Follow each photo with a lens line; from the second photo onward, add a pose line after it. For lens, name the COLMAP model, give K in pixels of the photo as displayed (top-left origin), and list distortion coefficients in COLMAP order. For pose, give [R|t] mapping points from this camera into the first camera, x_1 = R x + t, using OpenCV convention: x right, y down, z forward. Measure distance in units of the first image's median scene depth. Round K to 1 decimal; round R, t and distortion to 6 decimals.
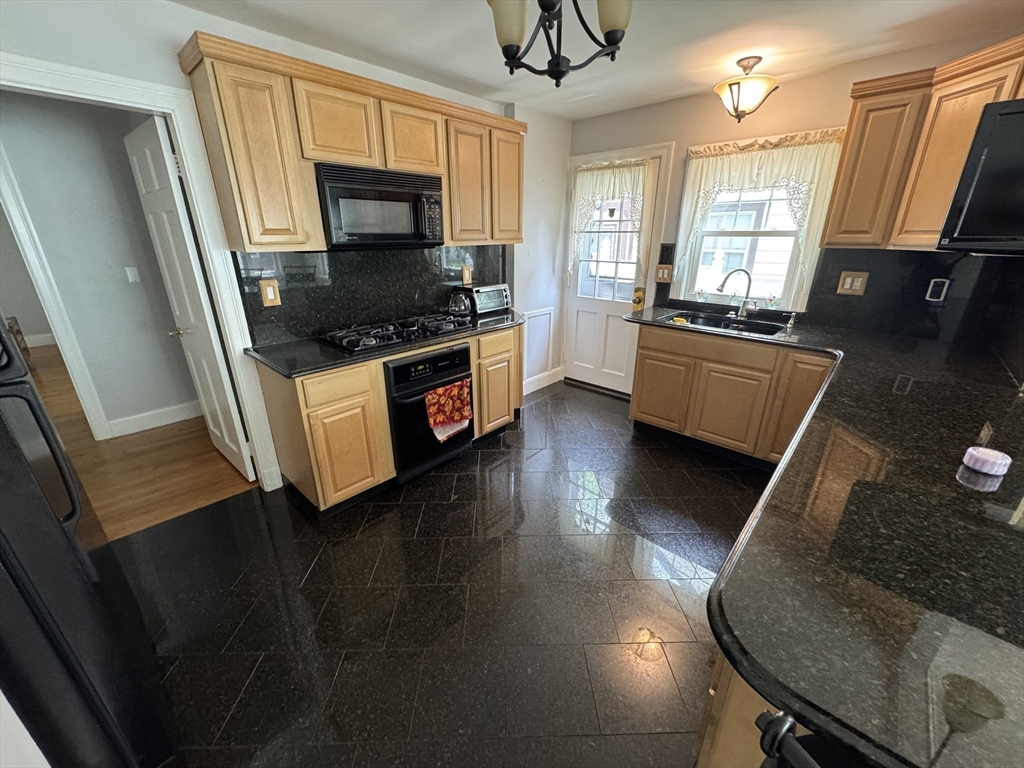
lens RADIAL K [[408.6, 0, 512.0], [0, 408.6, 384.0], [0, 0, 1]] dist [-0.000383, 0.000227]
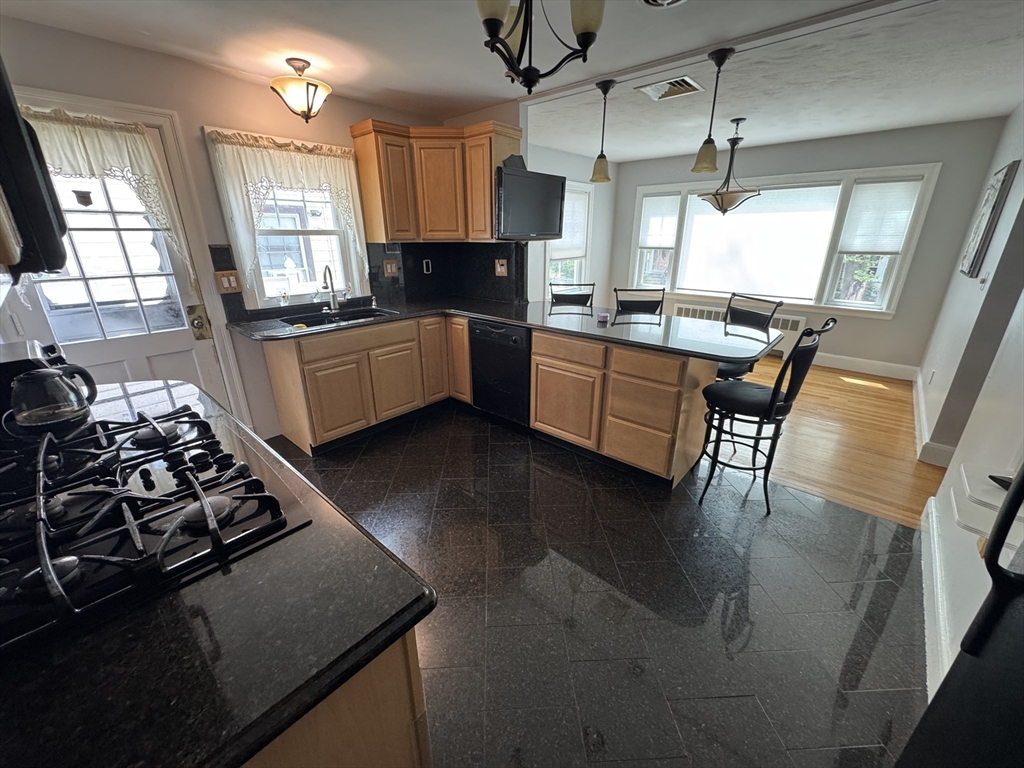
lens RADIAL K [[408.6, 0, 512.0], [0, 408.6, 384.0], [0, 0, 1]] dist [-0.000383, 0.000227]
pose [[-0.016139, -0.342921, 0.939226, -0.540336], [0.350489, 0.877806, 0.326518, -0.187775], [-0.936428, 0.334458, 0.106023, 0.535922]]
